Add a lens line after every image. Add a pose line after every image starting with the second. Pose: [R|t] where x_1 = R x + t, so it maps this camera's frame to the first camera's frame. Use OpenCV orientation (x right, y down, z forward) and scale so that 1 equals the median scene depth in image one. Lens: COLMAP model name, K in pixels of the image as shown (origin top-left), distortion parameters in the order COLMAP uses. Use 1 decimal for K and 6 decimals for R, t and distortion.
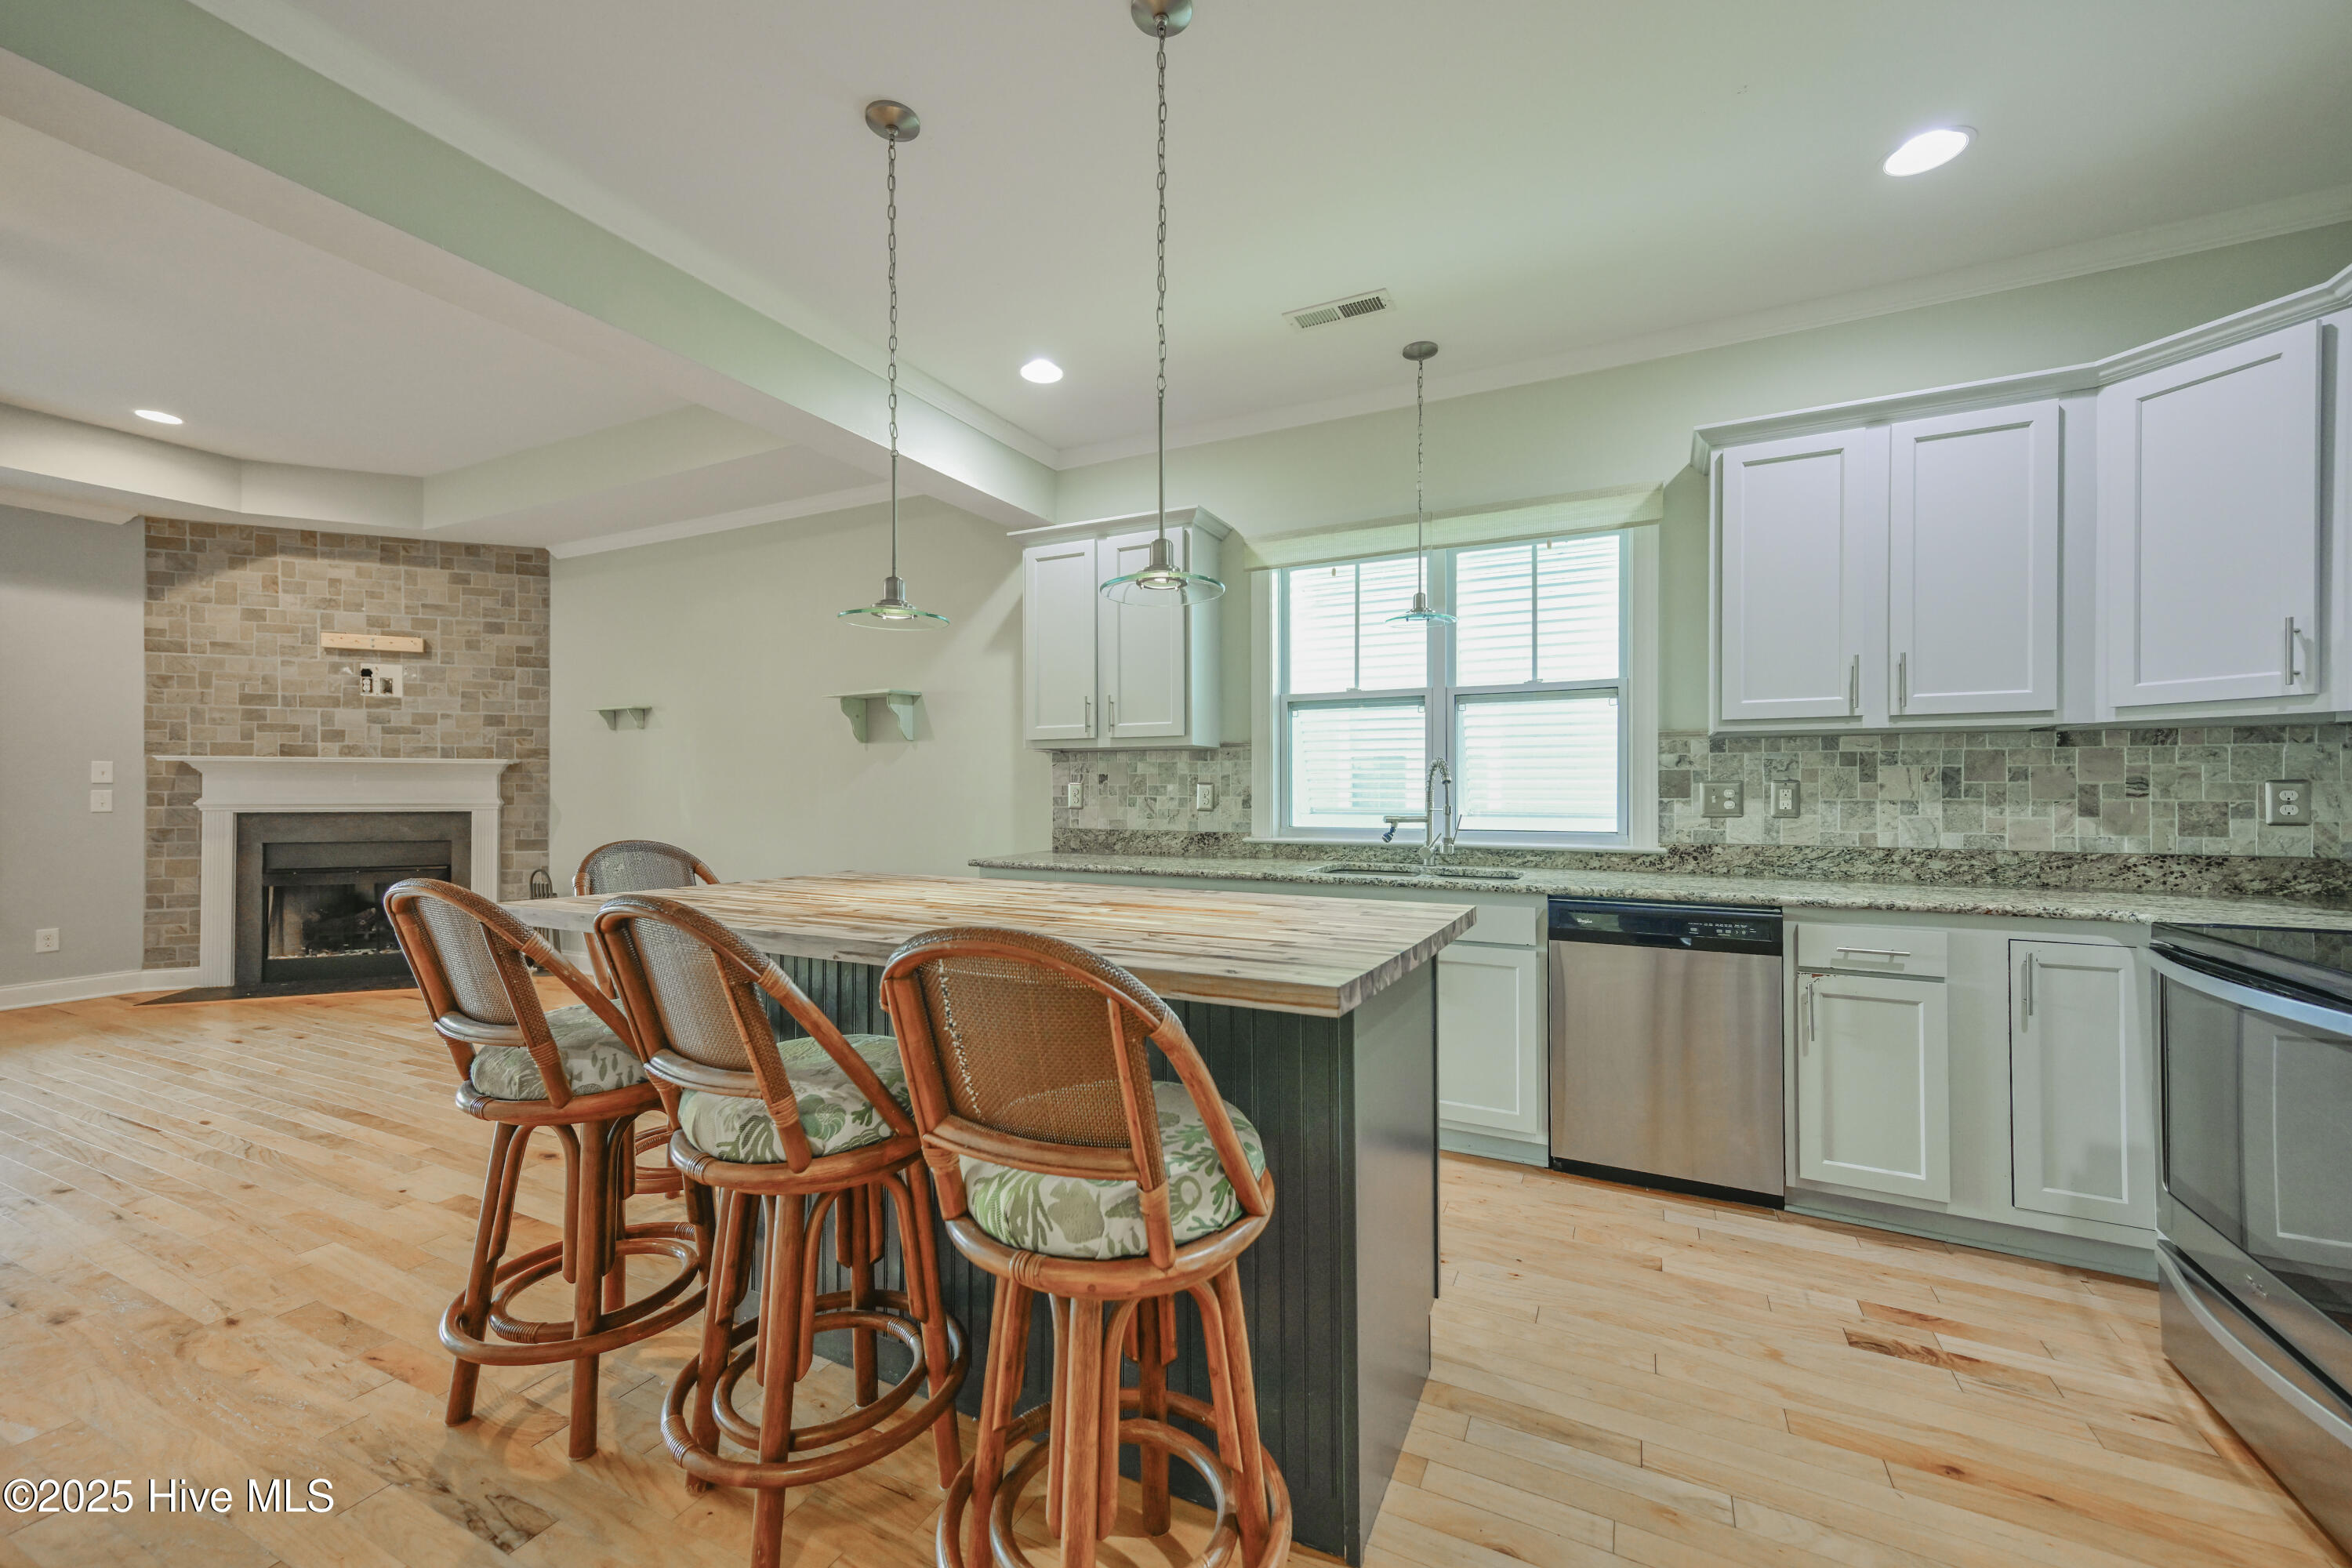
lens RADIAL K [[927.6, 0, 1177.4], [0, 927.6, 787.1], [0, 0, 1]] dist [0.018228, 0.000300]
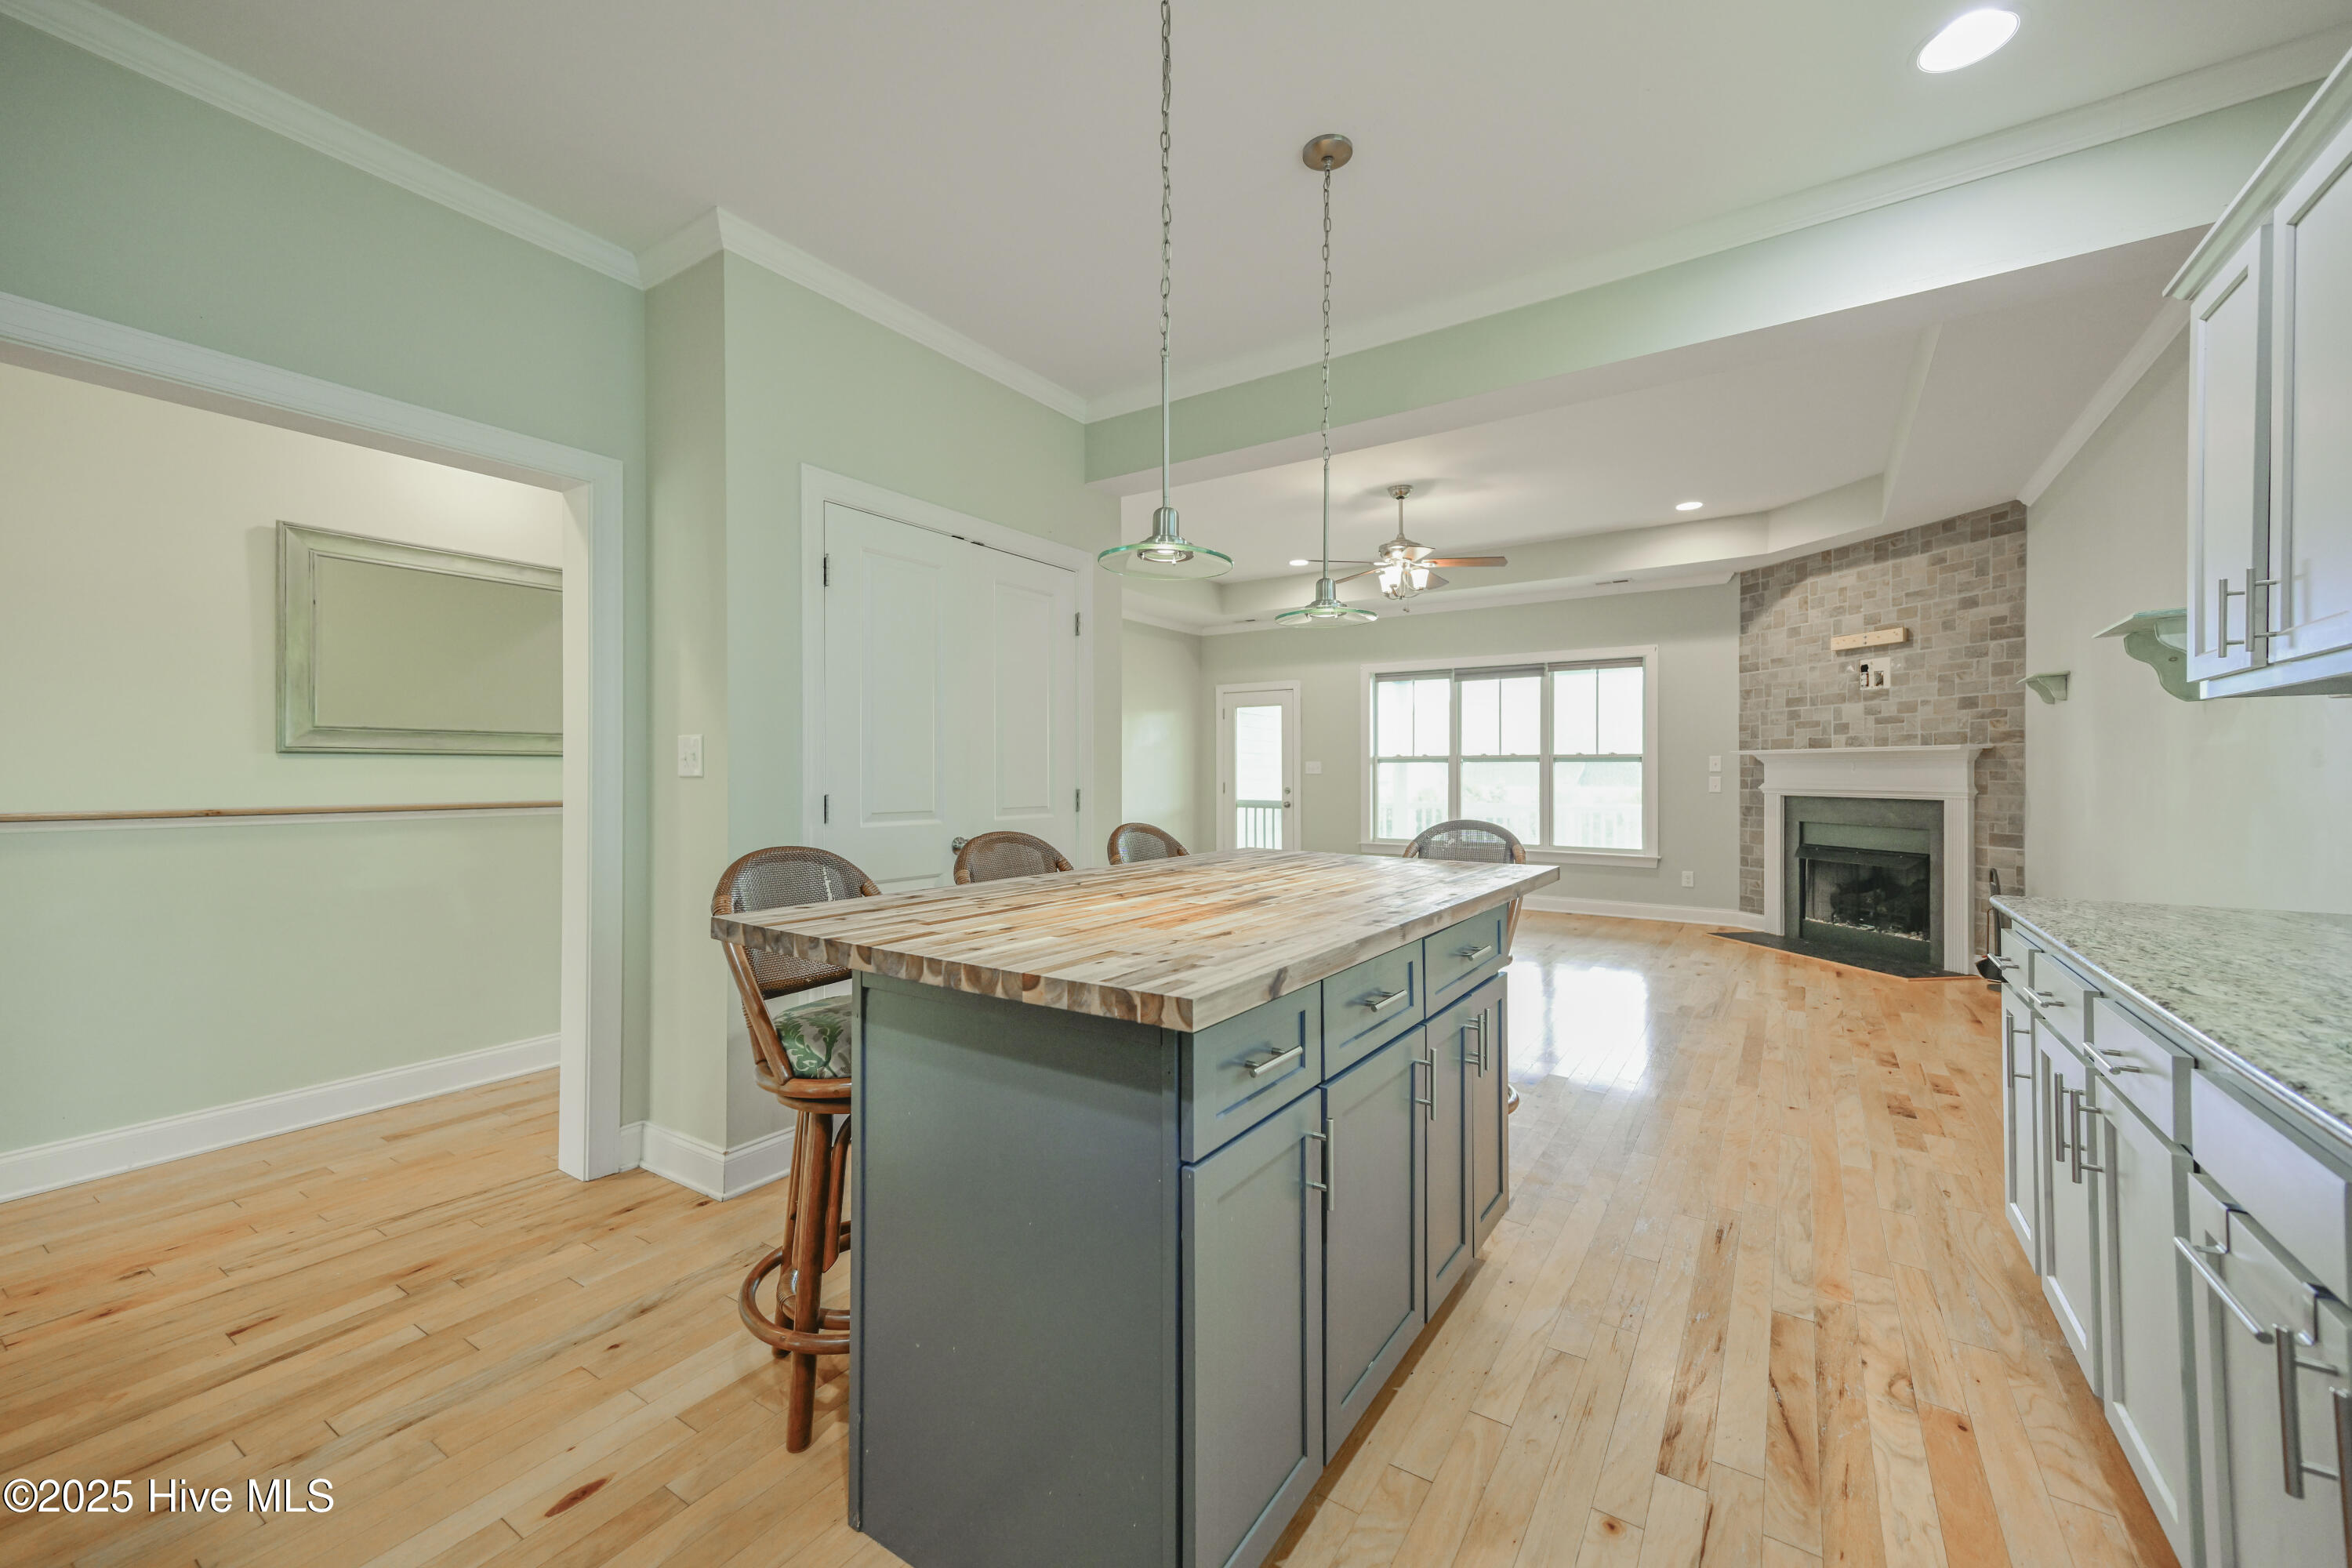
lens RADIAL K [[916.4, 0, 1188.2], [0, 916.4, 768.6], [0, 0, 1]] dist [0.019072, 0.000235]
pose [[-0.110520, -0.006476, -0.993853, 0.281475], [-0.001191, 0.999979, -0.006383, 0.000566], [0.993873, 0.000479, -0.110525, 0.358514]]
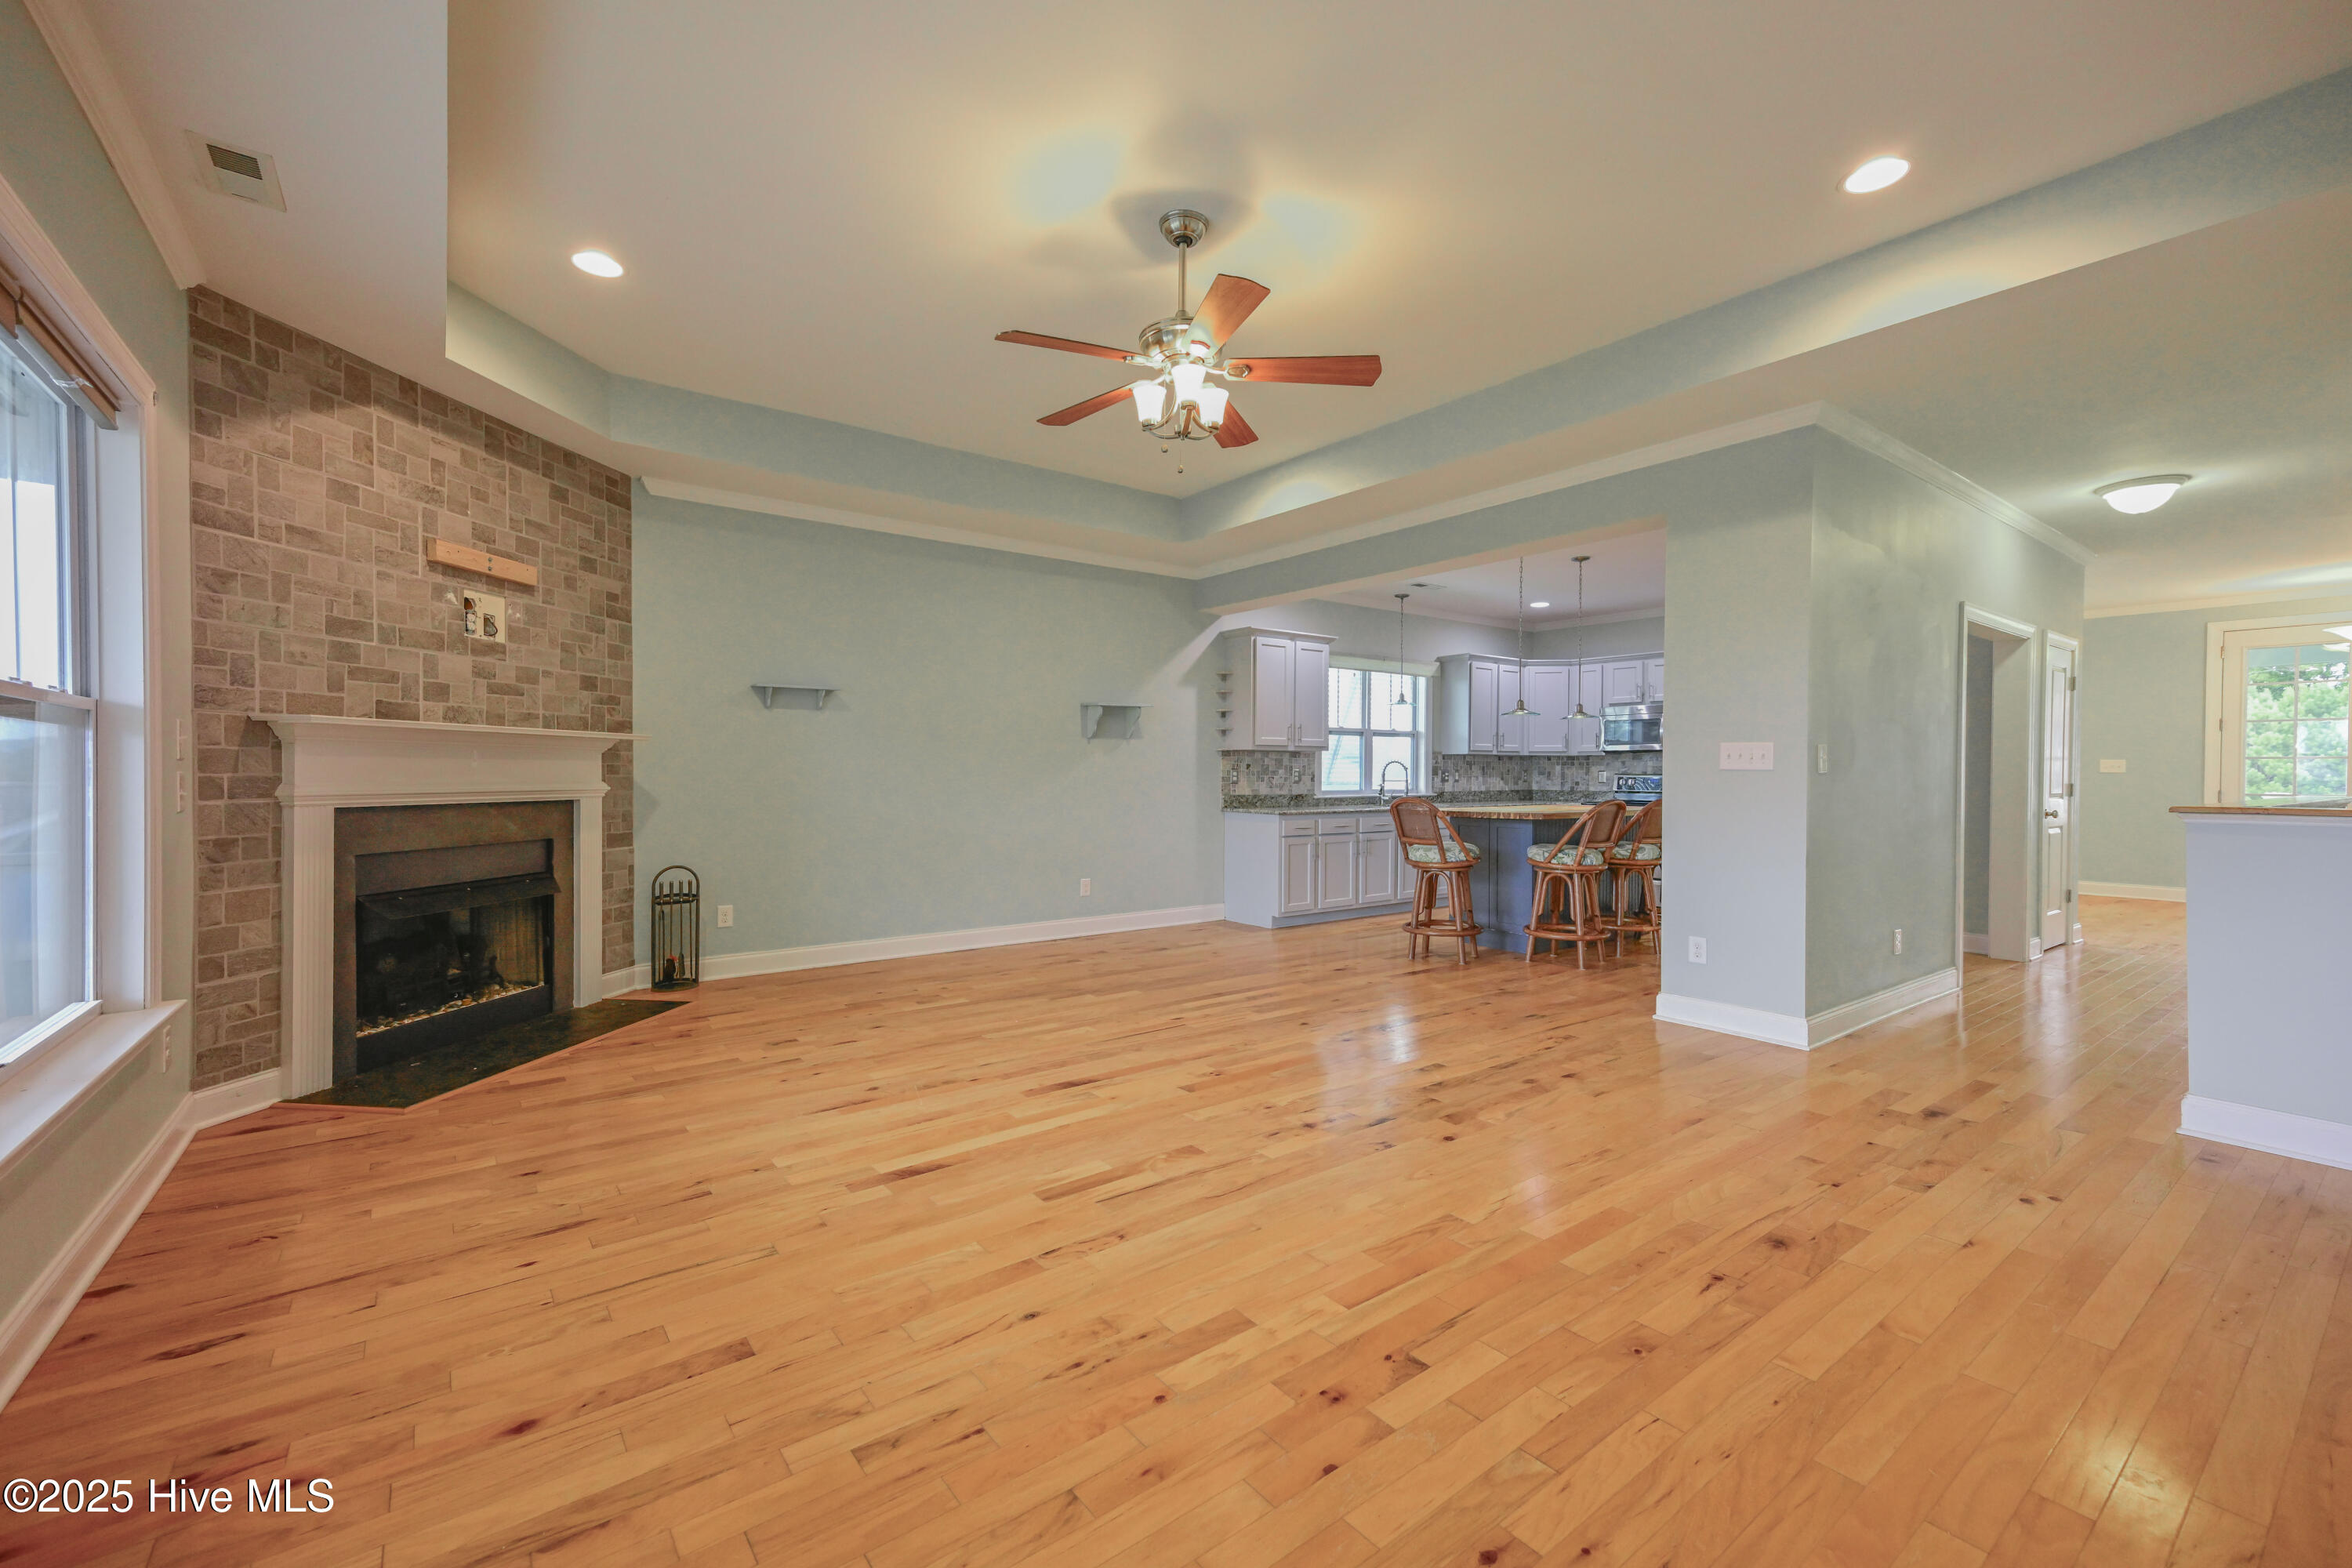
lens RADIAL K [[931.4, 0, 1146.4], [0, 931.4, 779.6], [0, 0, 1]] dist [0.018076, 0.000026]
pose [[0.480001, -0.005807, 0.877249, -1.267711], [-0.003604, 0.999957, 0.008591, 0.000895], [-0.877260, -0.007285, 0.479959, 0.229296]]
